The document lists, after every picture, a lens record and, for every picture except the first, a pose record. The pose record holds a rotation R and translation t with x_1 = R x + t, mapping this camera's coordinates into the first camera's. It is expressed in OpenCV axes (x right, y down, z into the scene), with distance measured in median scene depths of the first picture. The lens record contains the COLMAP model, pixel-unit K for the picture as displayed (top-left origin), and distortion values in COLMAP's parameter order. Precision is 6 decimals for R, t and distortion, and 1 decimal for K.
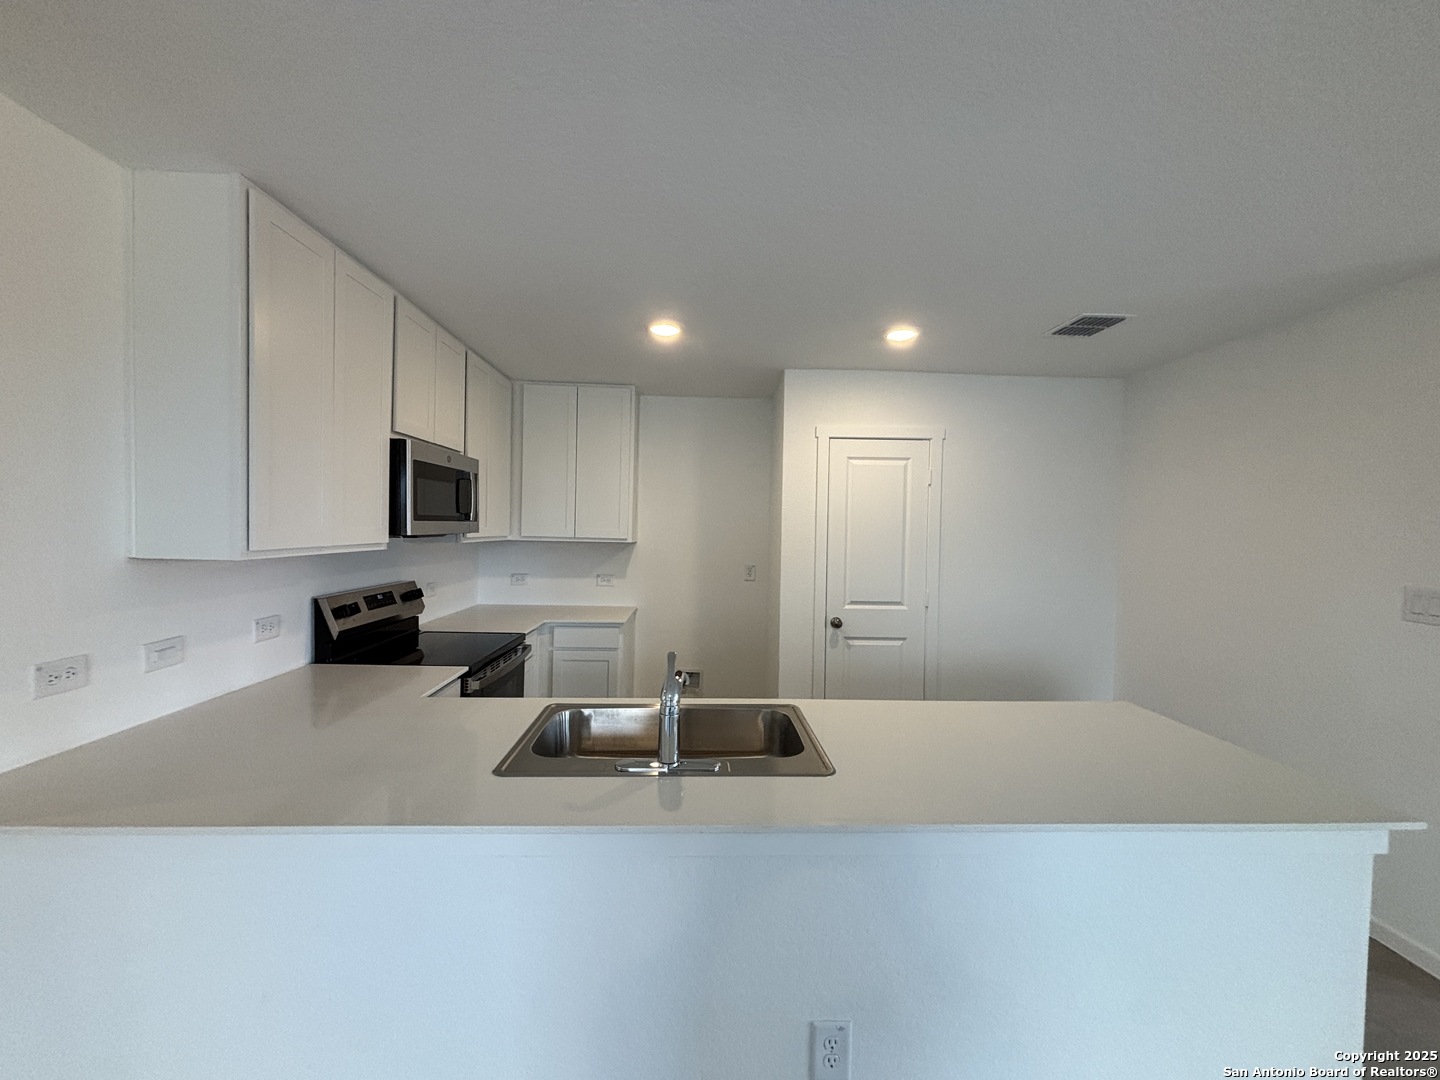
lens RADIAL K [[576.4, 0, 720.0], [0, 576.4, 540.0], [0, 0, 1]] dist [-0.000755, -0.000286]
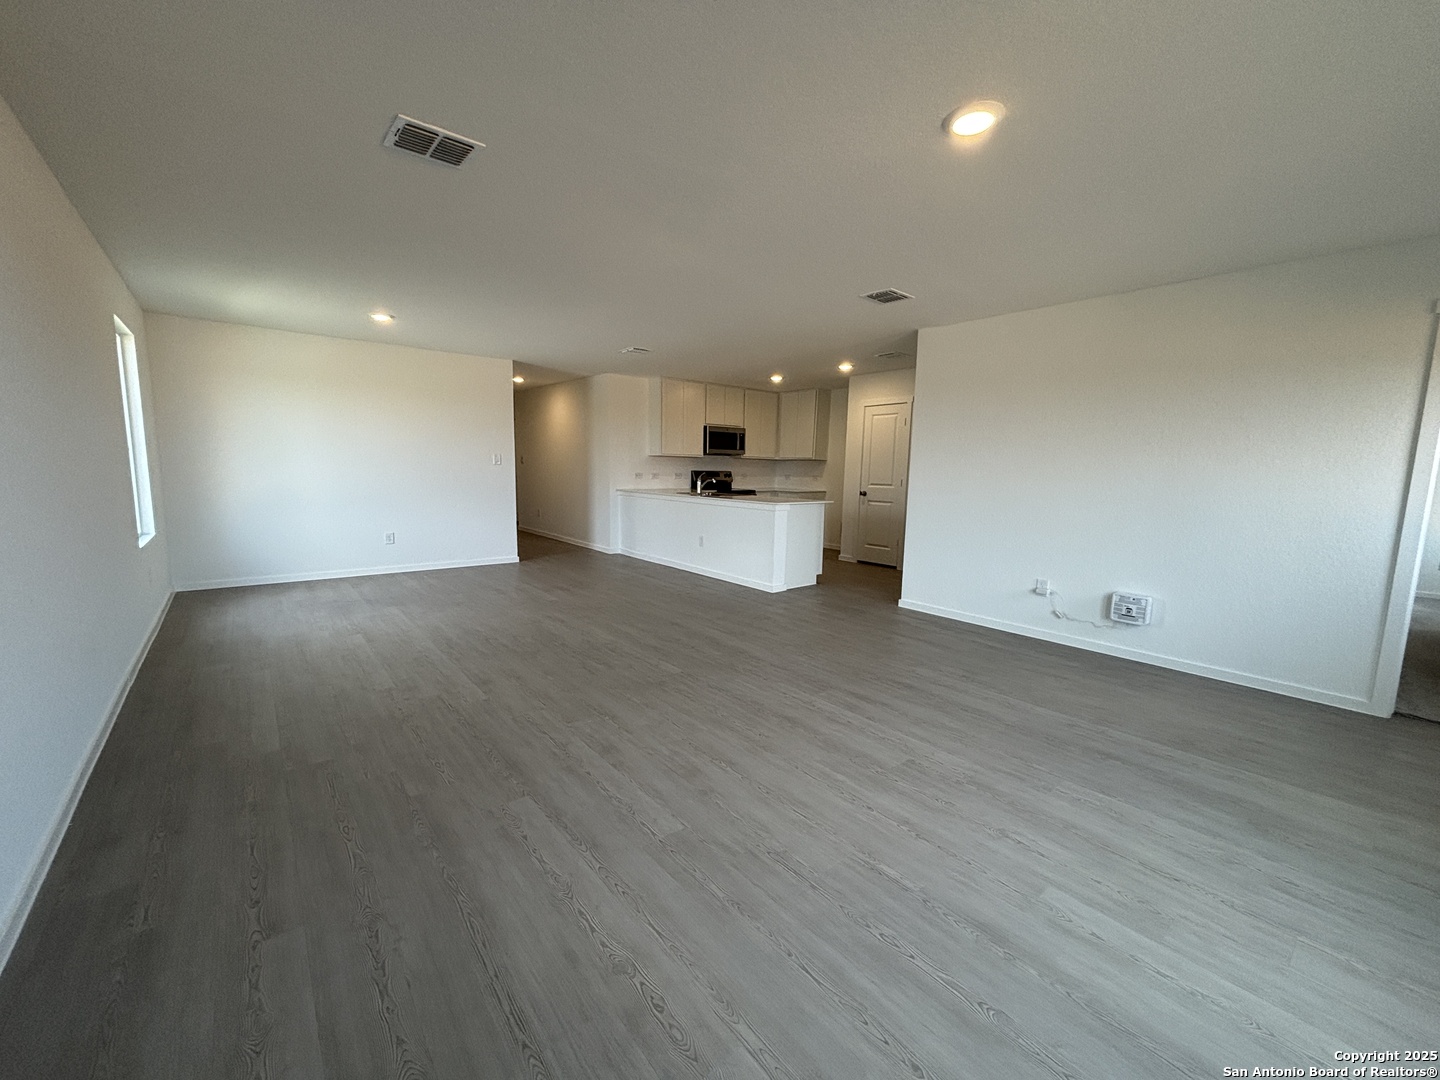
lens RADIAL K [[572.3, 0, 725.4], [0, 572.3, 543.9], [0, 0, 1]] dist [0.000981, 0.000055]
pose [[0.621702, 0.095227, -0.777443, 1.602328], [-0.025216, 0.994501, 0.101650, 0.129620], [0.782848, -0.043592, 0.620685, -0.775212]]
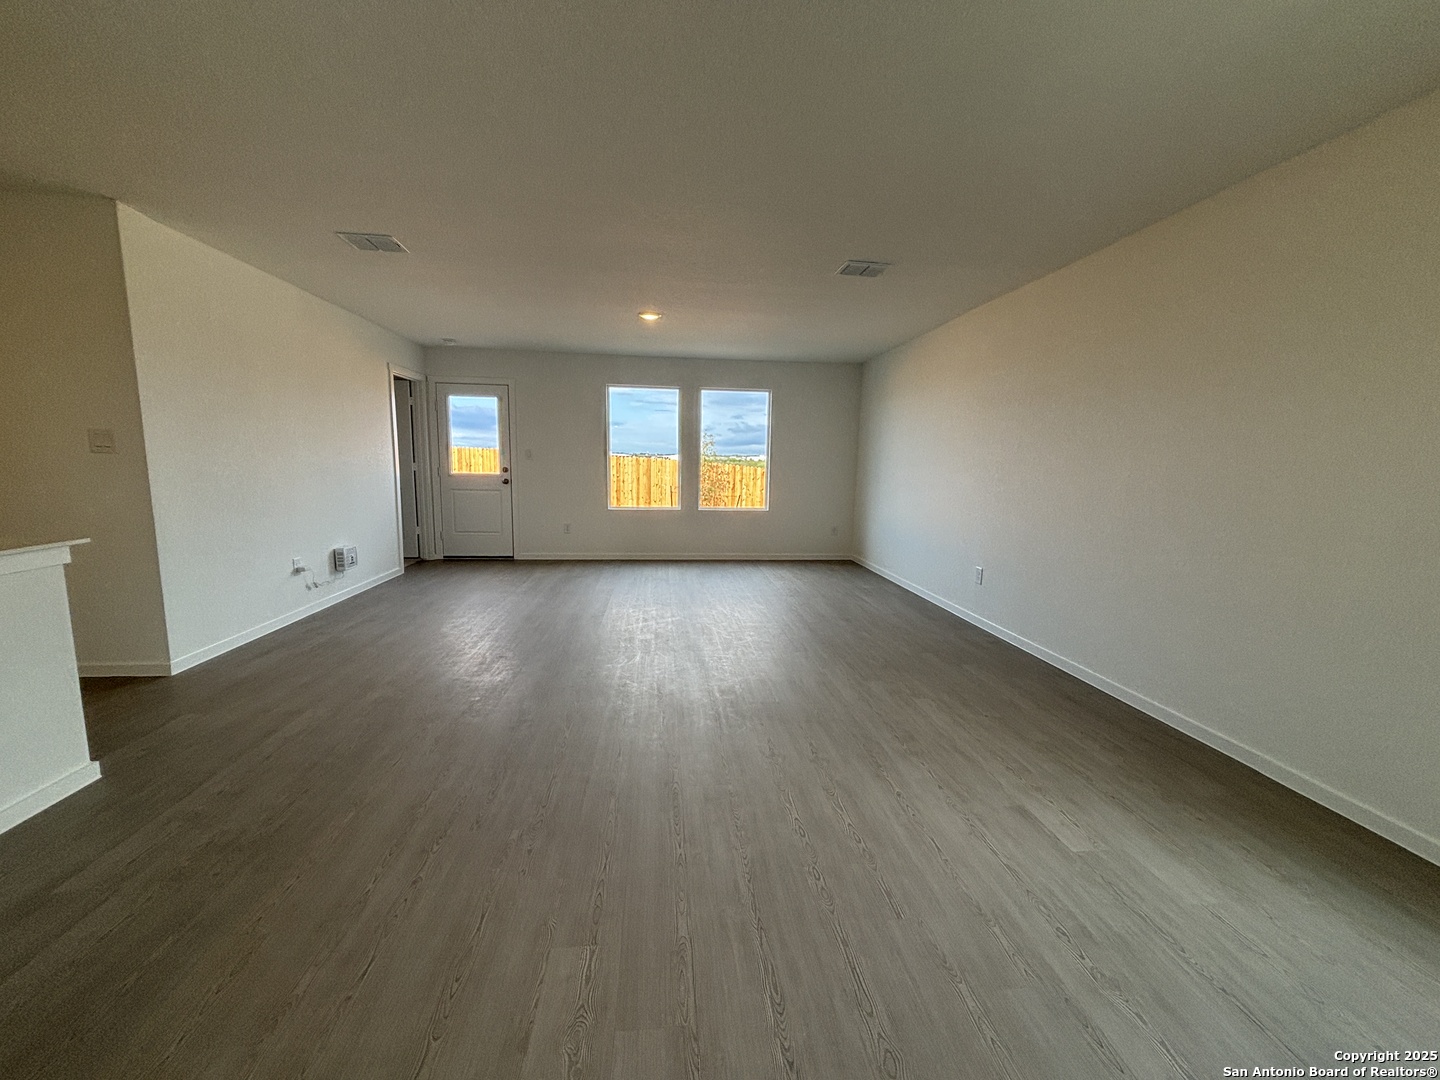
lens RADIAL K [[586.3, 0, 720.7], [0, 586.3, 535.0], [0, 0, 1]] dist [-0.000599, -0.000122]
pose [[-0.077027, -0.153304, 0.985173, -0.235297], [0.000494, 0.988102, 0.153798, 0.073887], [-0.997029, 0.012333, -0.076034, -0.272296]]
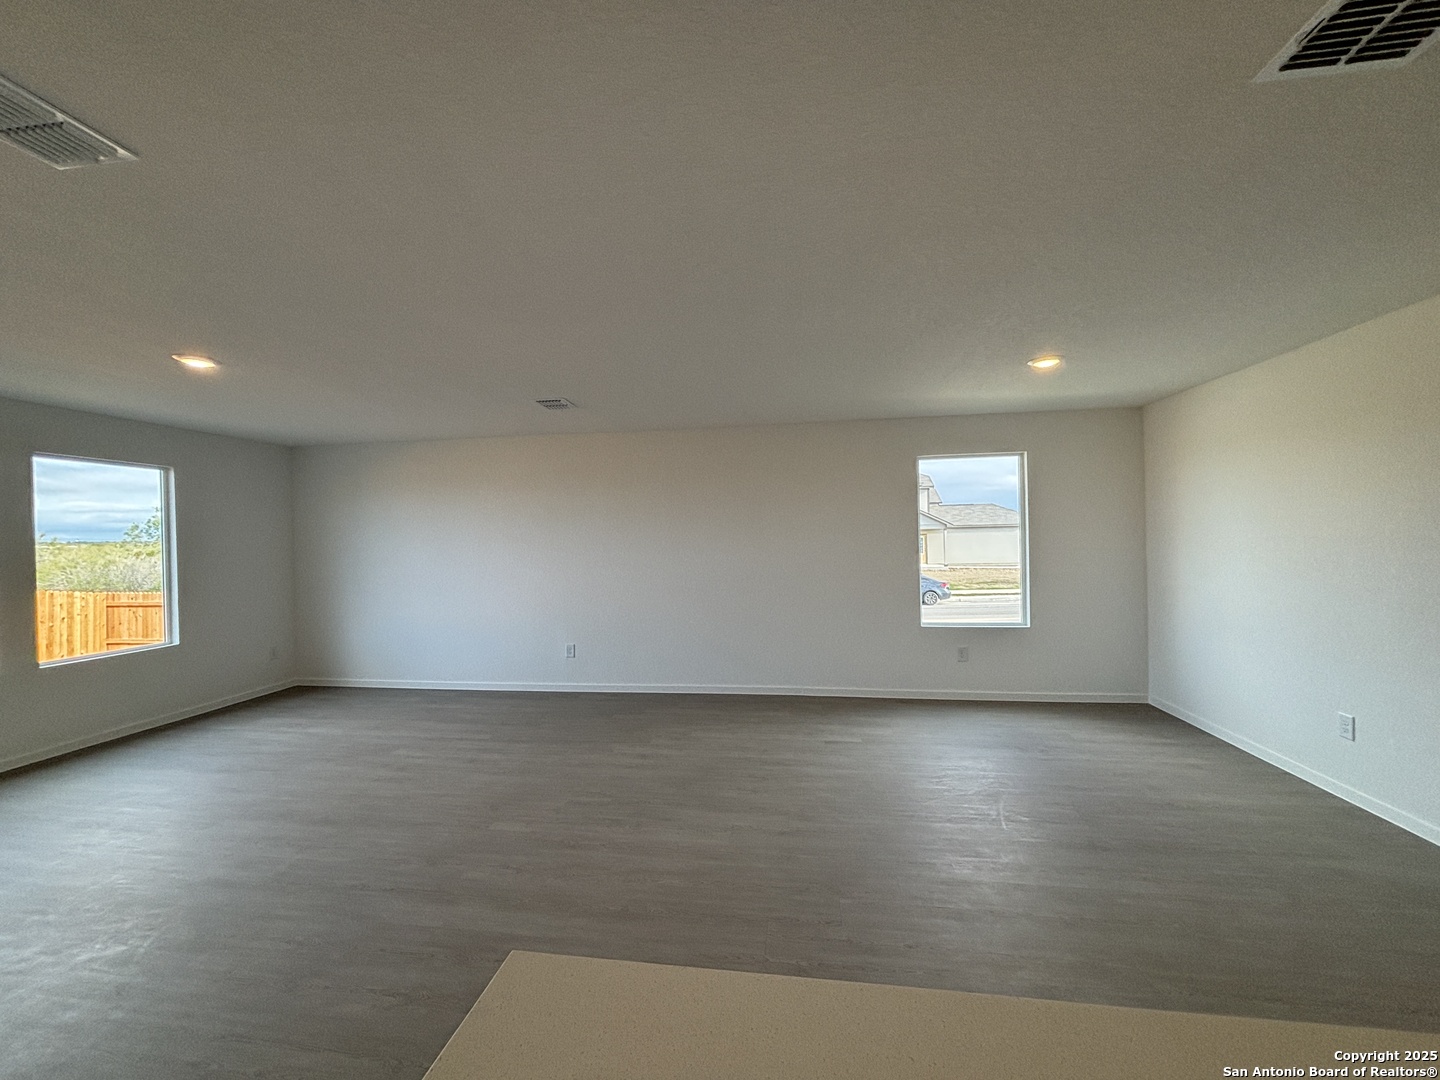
lens RADIAL K [[582.5, 0, 726.5], [0, 582.5, 541.2], [0, 0, 1]] dist [0.000466, 0.000182]
pose [[-0.986160, -0.009108, 0.165545, 0.312201], [-0.003557, 0.999422, 0.033794, 0.009660], [-0.165757, 0.032738, -0.985623, 0.550230]]
